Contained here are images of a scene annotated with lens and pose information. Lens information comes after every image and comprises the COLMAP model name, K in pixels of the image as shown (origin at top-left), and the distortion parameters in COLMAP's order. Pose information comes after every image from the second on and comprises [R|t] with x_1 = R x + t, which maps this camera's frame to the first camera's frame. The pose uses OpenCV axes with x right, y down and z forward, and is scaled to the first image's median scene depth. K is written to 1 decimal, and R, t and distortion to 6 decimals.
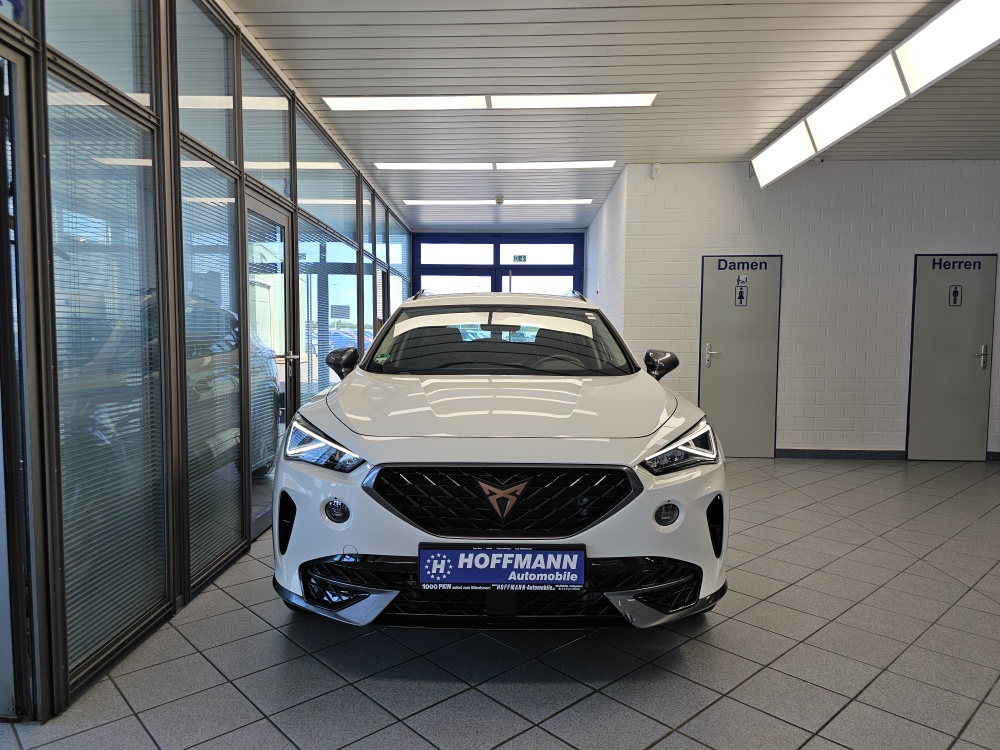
lens RADIAL K [[688.9, 0, 477.3], [0, 688.9, 439.3], [0, 0, 1]] dist [0.041533, -0.052078]
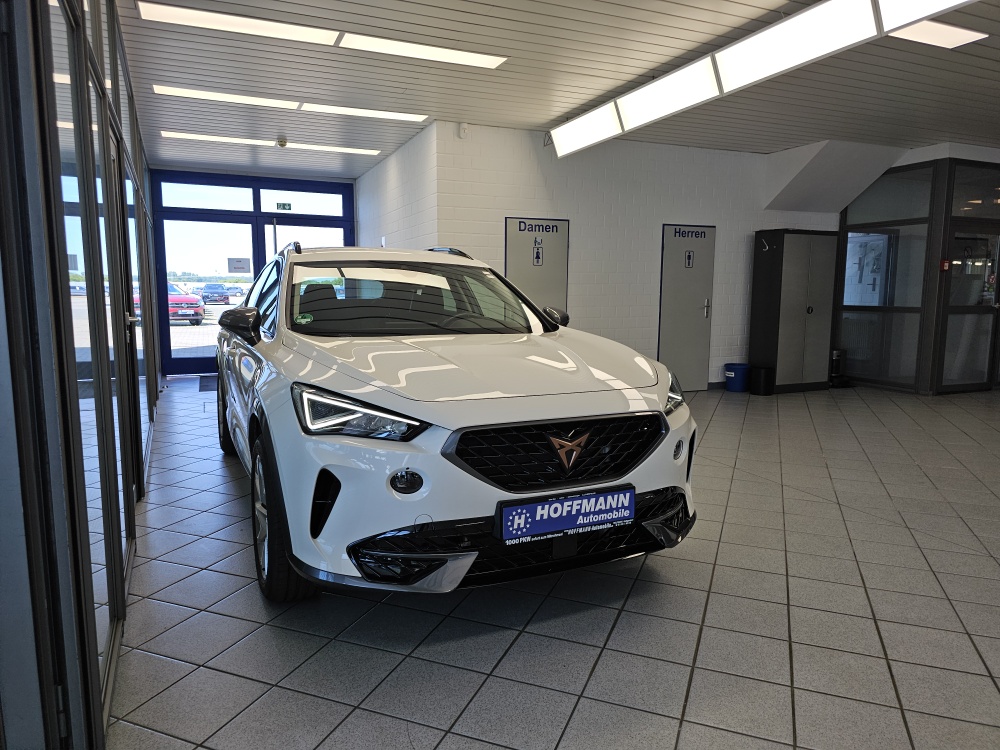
lens RADIAL K [[688.9, 0, 490.3], [0, 688.9, 441.0], [0, 0, 1]] dist [0.041533, -0.052078]
pose [[0.890167, -0.096607, 0.445275, -0.339241], [0.066180, 0.994314, 0.083424, -0.016040], [-0.450802, -0.044793, 0.891499, 0.062124]]
